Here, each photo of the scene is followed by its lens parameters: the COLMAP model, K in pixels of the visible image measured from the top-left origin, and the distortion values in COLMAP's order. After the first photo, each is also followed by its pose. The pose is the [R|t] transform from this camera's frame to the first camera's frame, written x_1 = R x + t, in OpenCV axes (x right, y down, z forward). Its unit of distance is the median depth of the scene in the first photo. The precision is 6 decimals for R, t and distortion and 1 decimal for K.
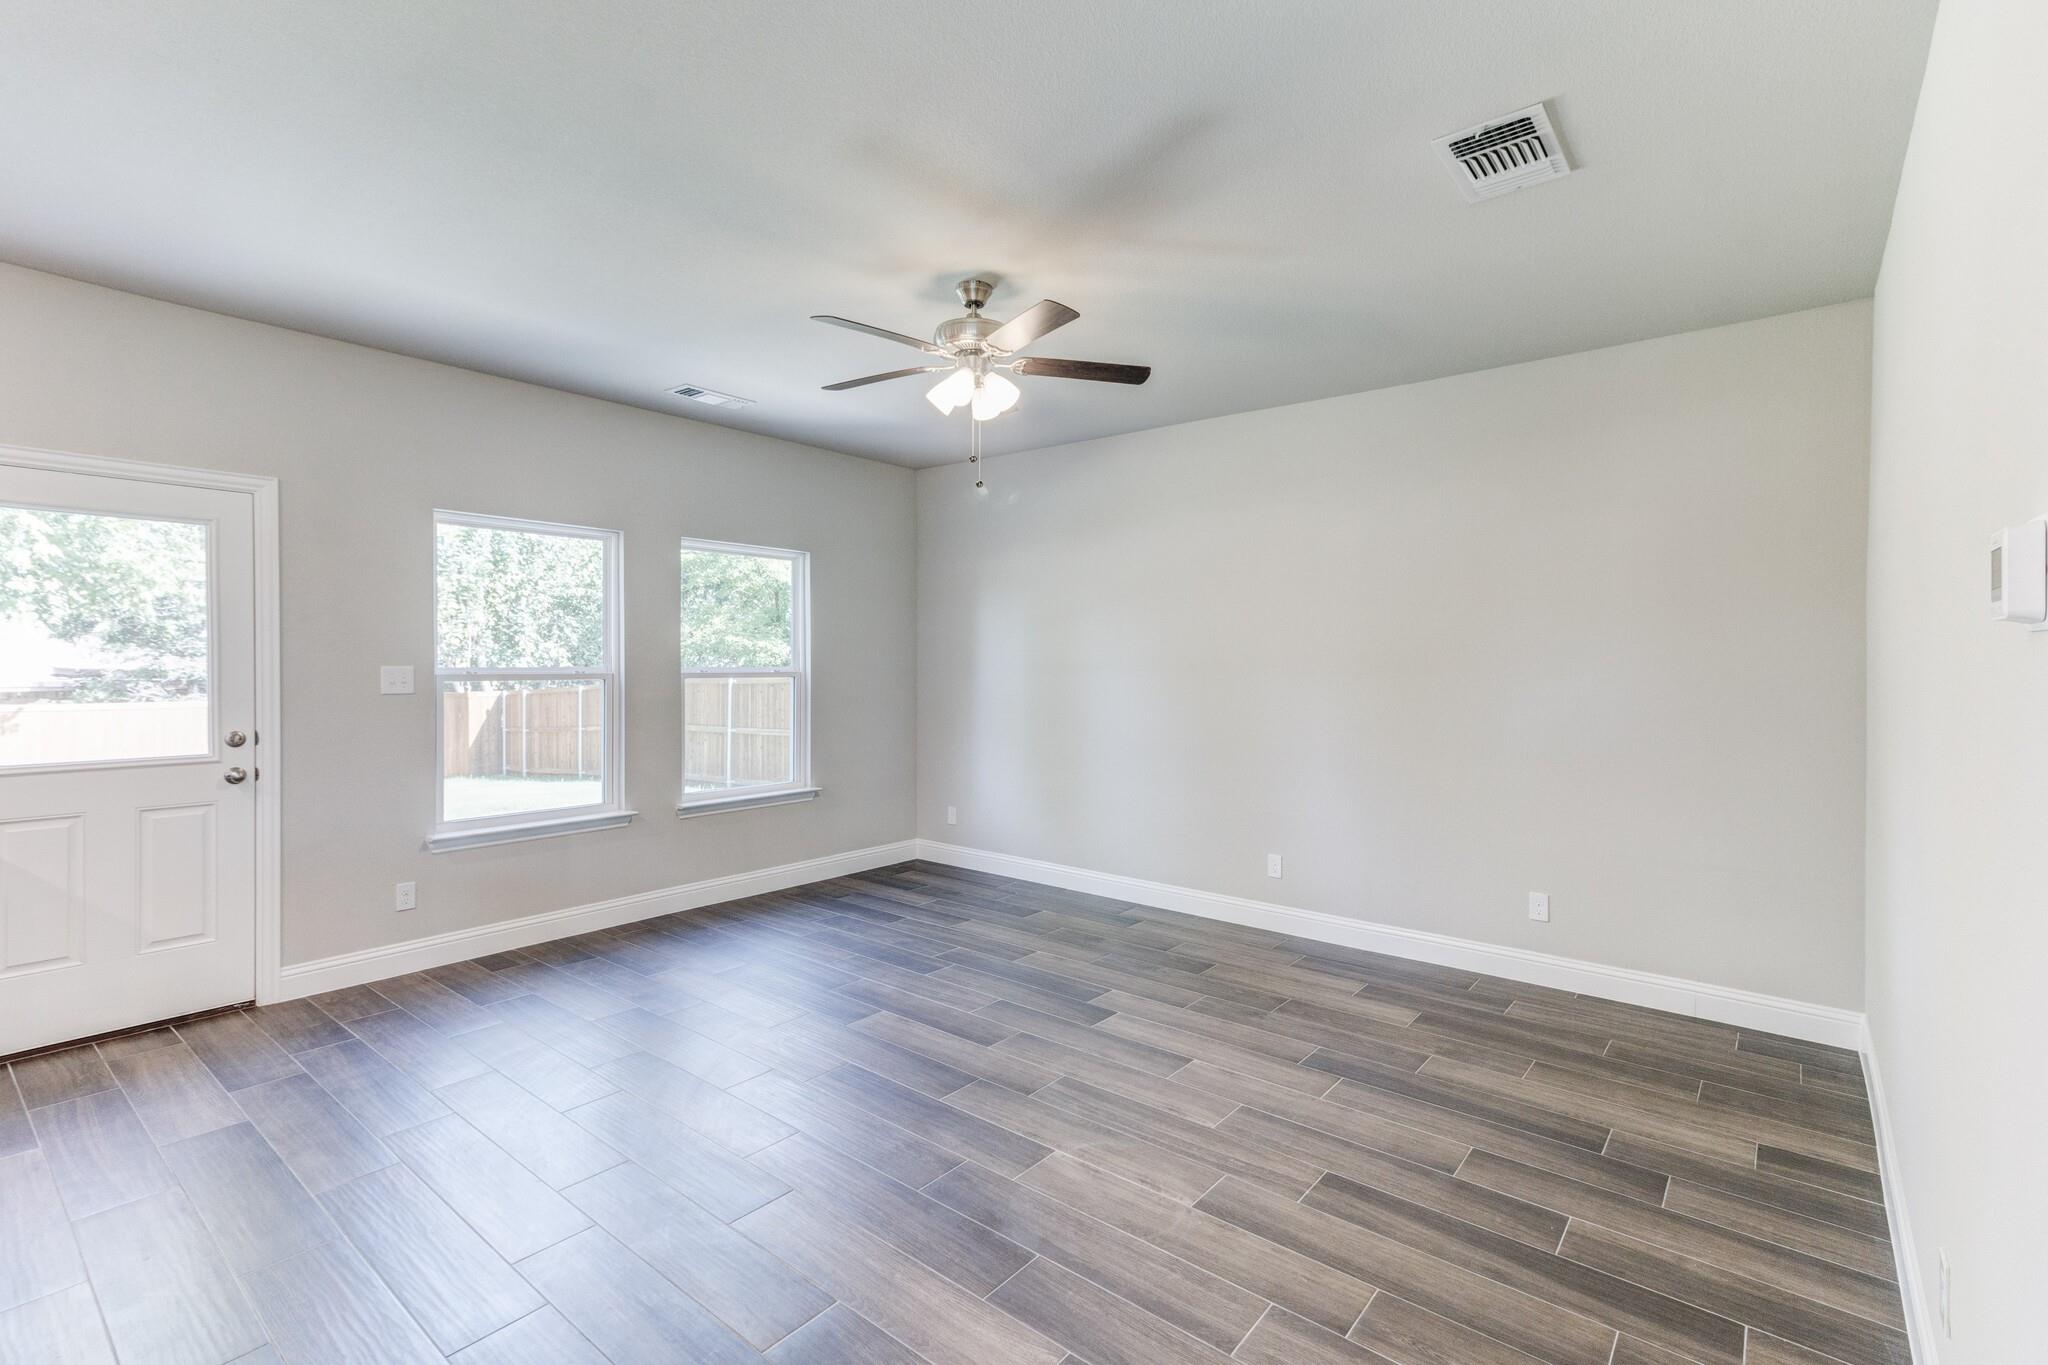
lens RADIAL K [[930.3, 0, 1021.8], [0, 930.3, 670.6], [0, 0, 1]] dist [0.019404, 0.000389]
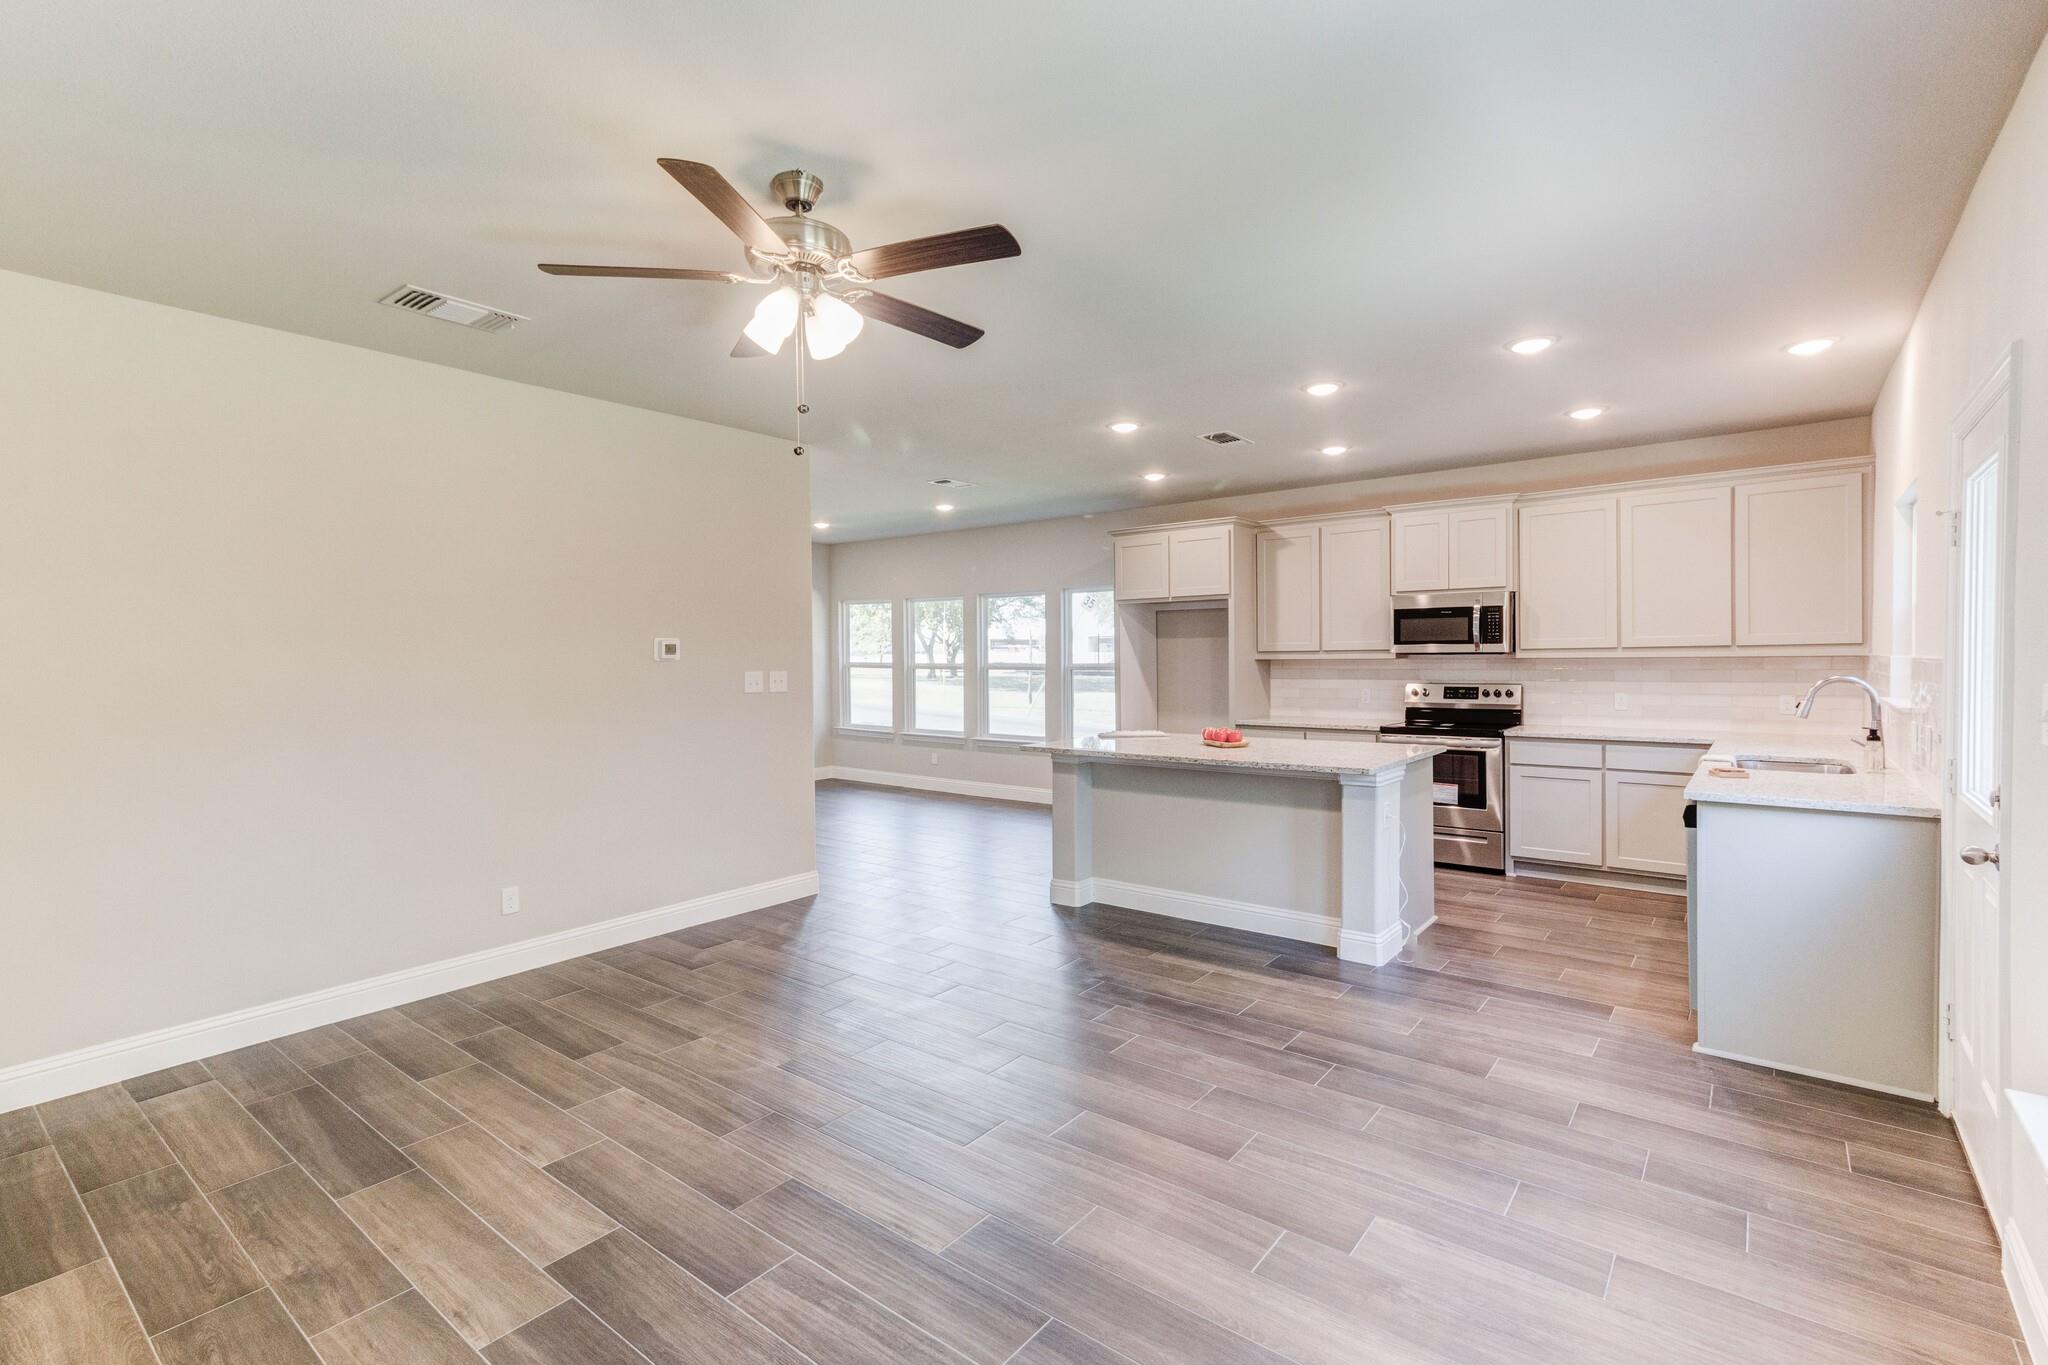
lens RADIAL K [[930.3, 0, 1021.8], [0, 930.3, 670.6], [0, 0, 1]] dist [0.019404, 0.000389]
pose [[-0.999874, 0.006700, -0.014419, -0.192681], [0.006314, 0.999624, 0.026686, -0.028795], [0.014592, 0.026591, -0.999540, 1.561625]]
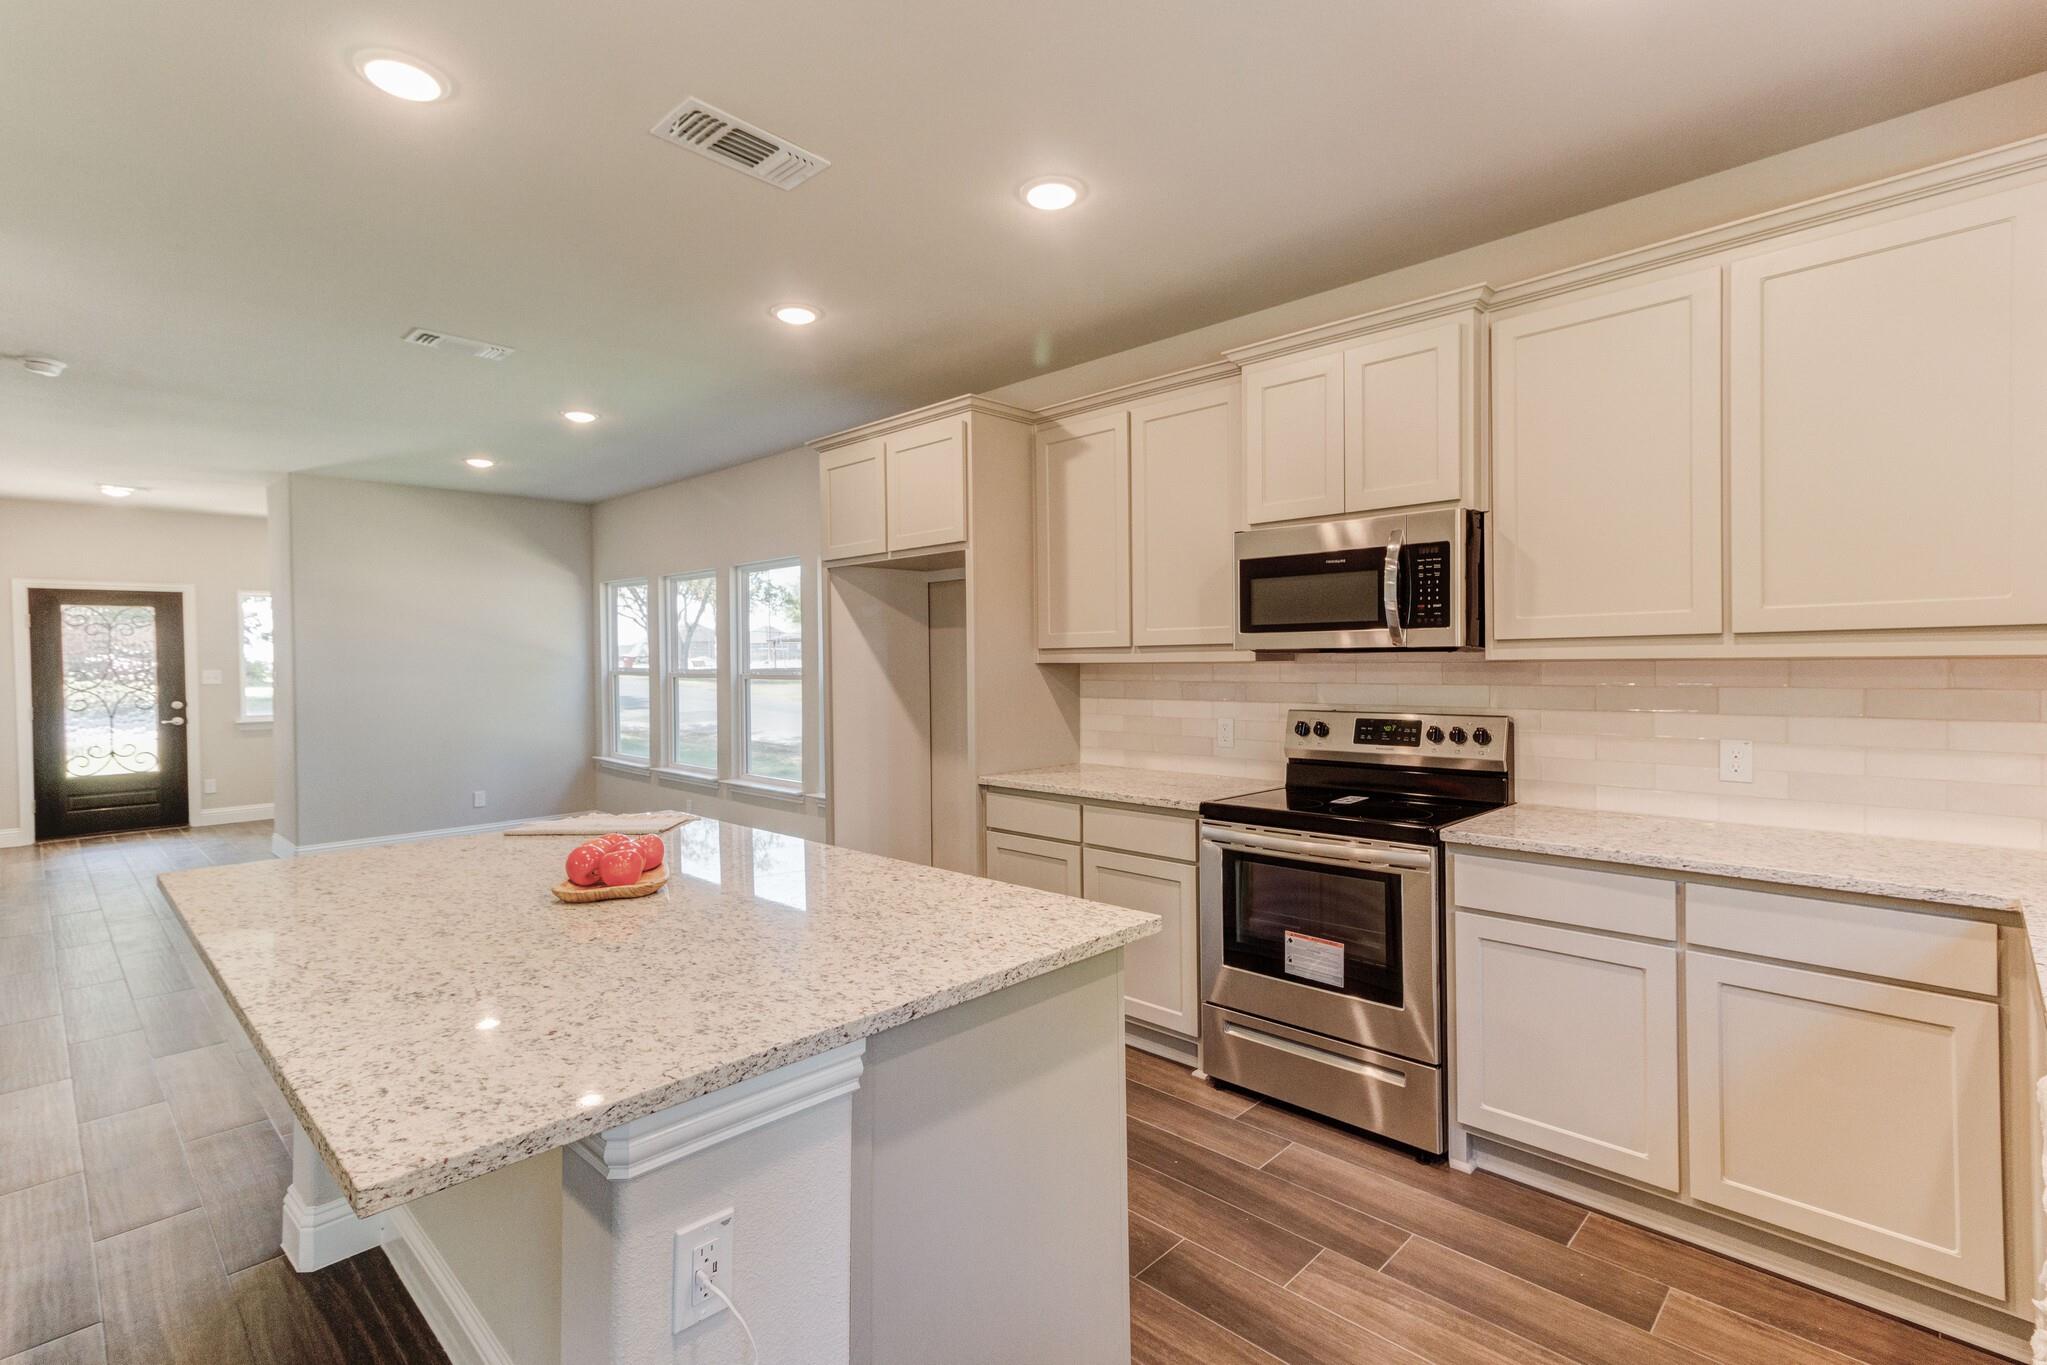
lens RADIAL K [[944.3, 0, 1019.6], [0, 944.3, 675.0], [0, 0, 1]] dist [0.019006, -0.000181]
pose [[-0.996250, 0.006092, 0.086306, -0.781079], [0.008290, 0.999650, 0.025134, -0.011654], [-0.086123, 0.025755, -0.995952, 0.710715]]
